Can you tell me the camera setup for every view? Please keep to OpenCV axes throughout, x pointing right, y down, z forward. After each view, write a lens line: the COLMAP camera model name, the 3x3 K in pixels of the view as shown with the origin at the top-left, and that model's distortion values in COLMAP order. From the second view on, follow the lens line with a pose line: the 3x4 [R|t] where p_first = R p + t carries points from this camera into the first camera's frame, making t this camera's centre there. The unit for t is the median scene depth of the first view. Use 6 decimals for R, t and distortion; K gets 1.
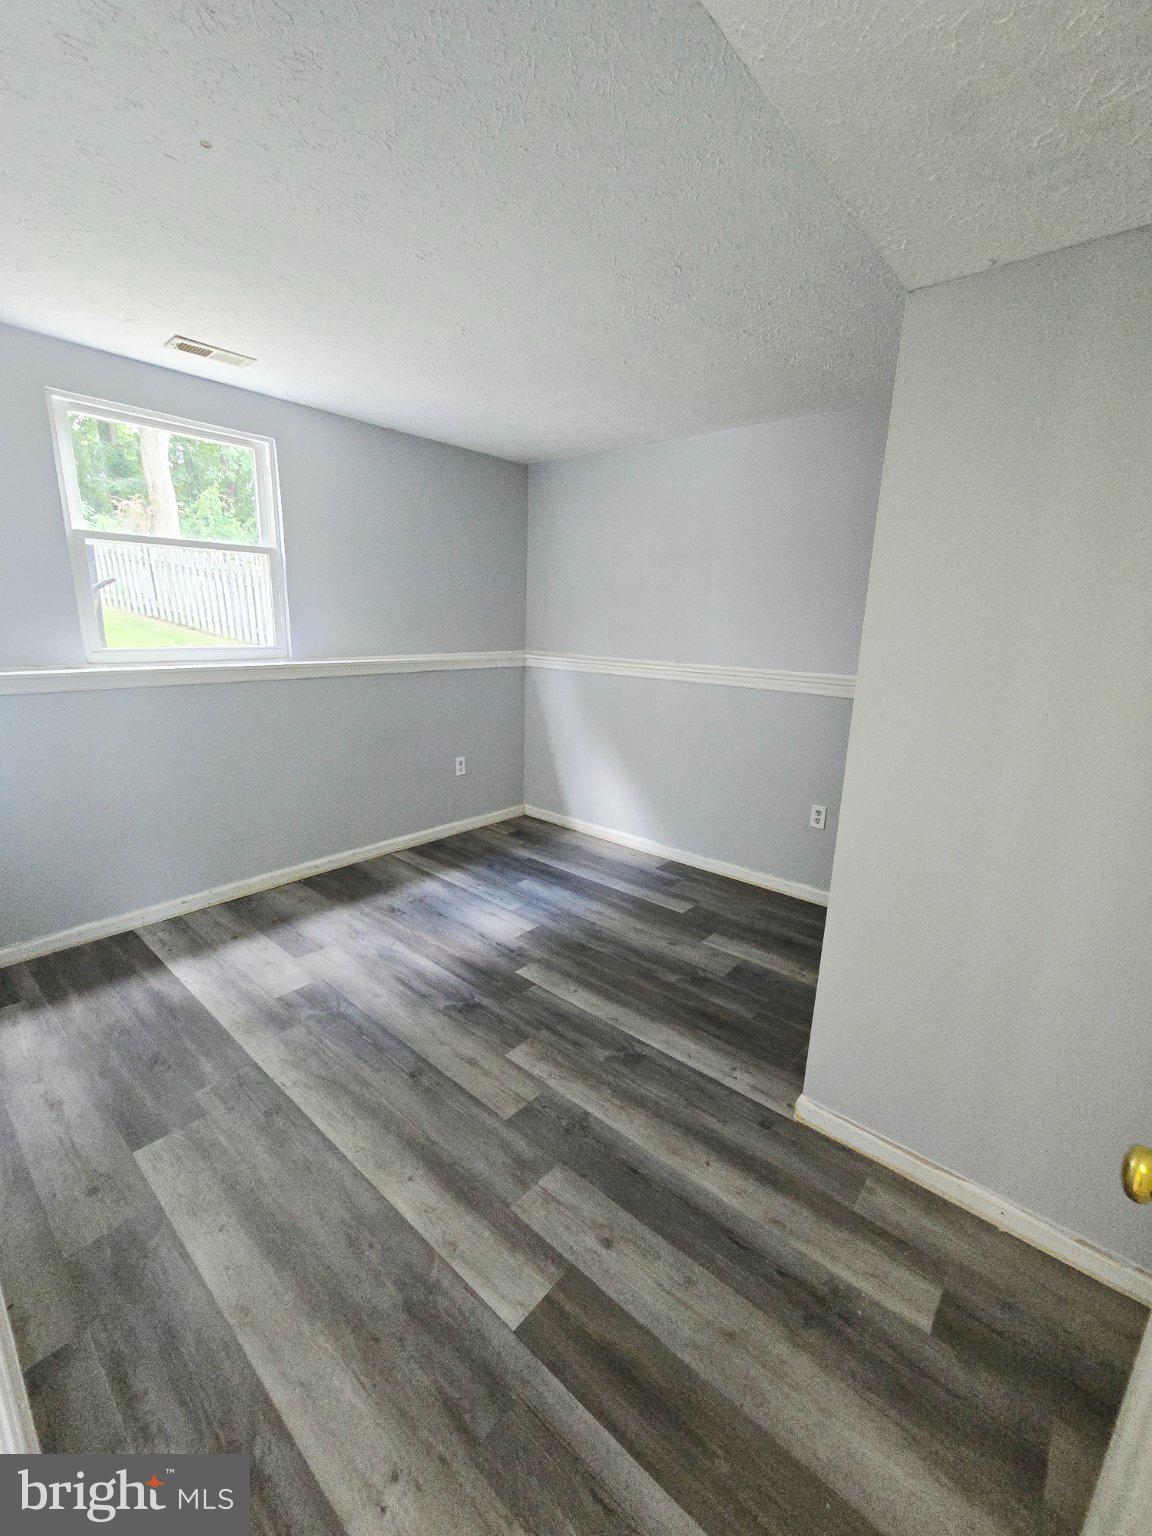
lens RADIAL K [[643.4, 0, 576.0], [0, 643.4, 768.0], [0, 0, 1]] dist [-0.002287, -0.000127]
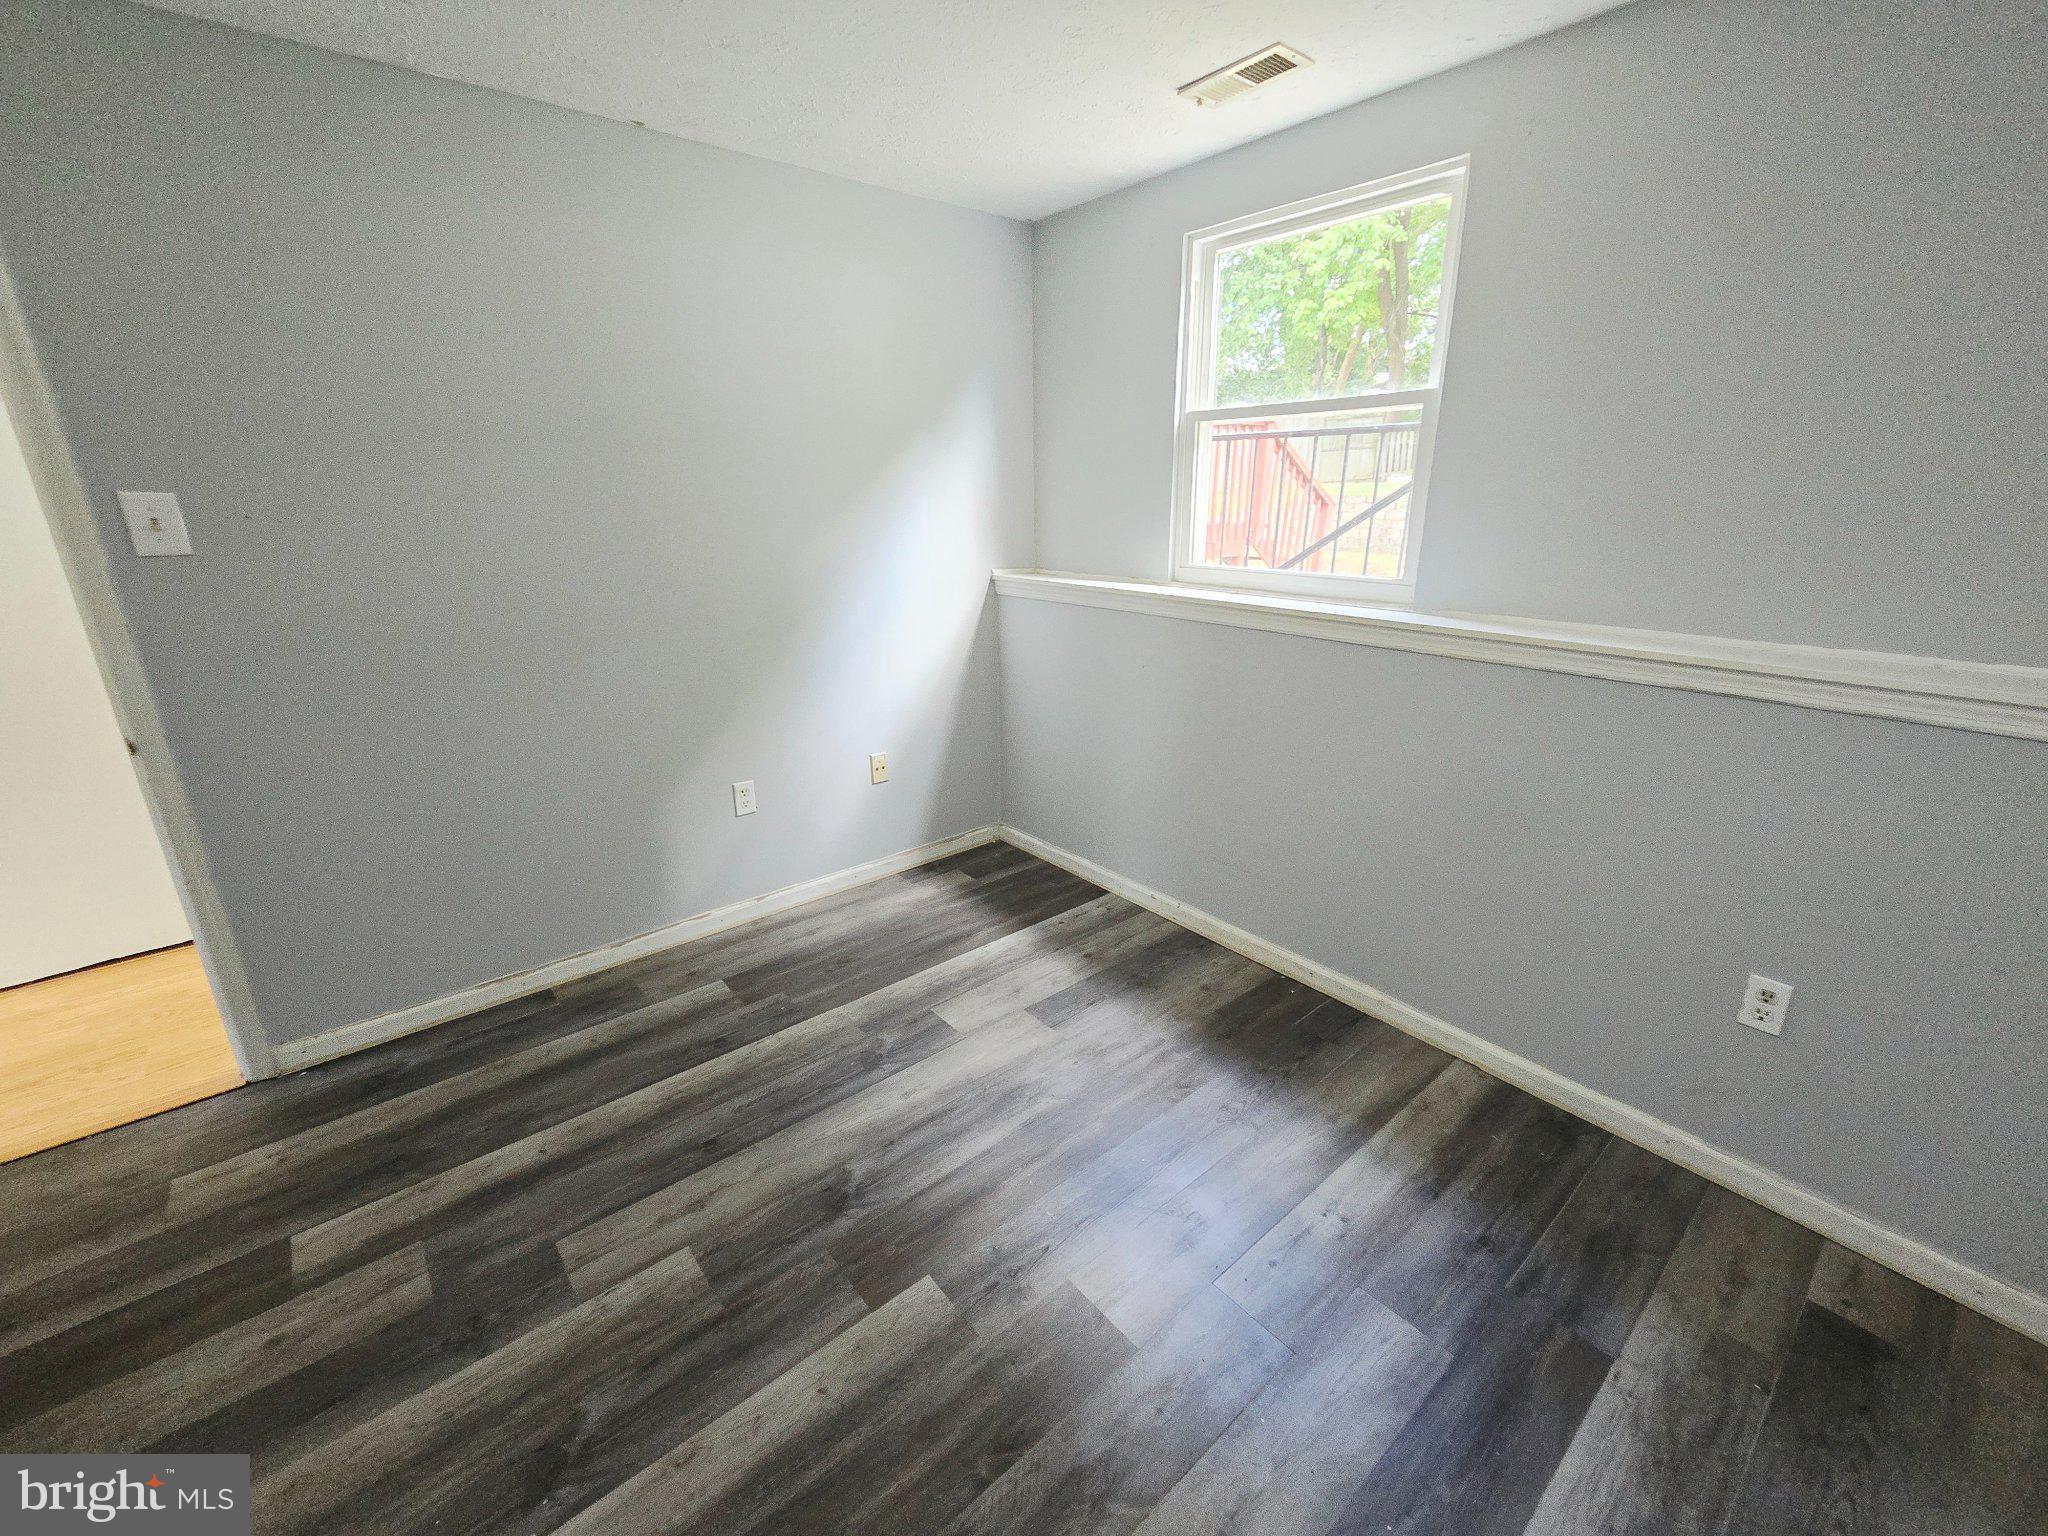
lens RADIAL K [[857.8, 0, 1024.0], [0, 857.8, 768.0], [0, 0, 1]] dist [-0.002287, -0.000127]
pose [[-0.169119, 0.280125, -0.944949, 0.401332], [-0.225682, 0.922280, 0.313796, -0.257533], [0.959409, 0.266327, -0.092756, 1.044999]]
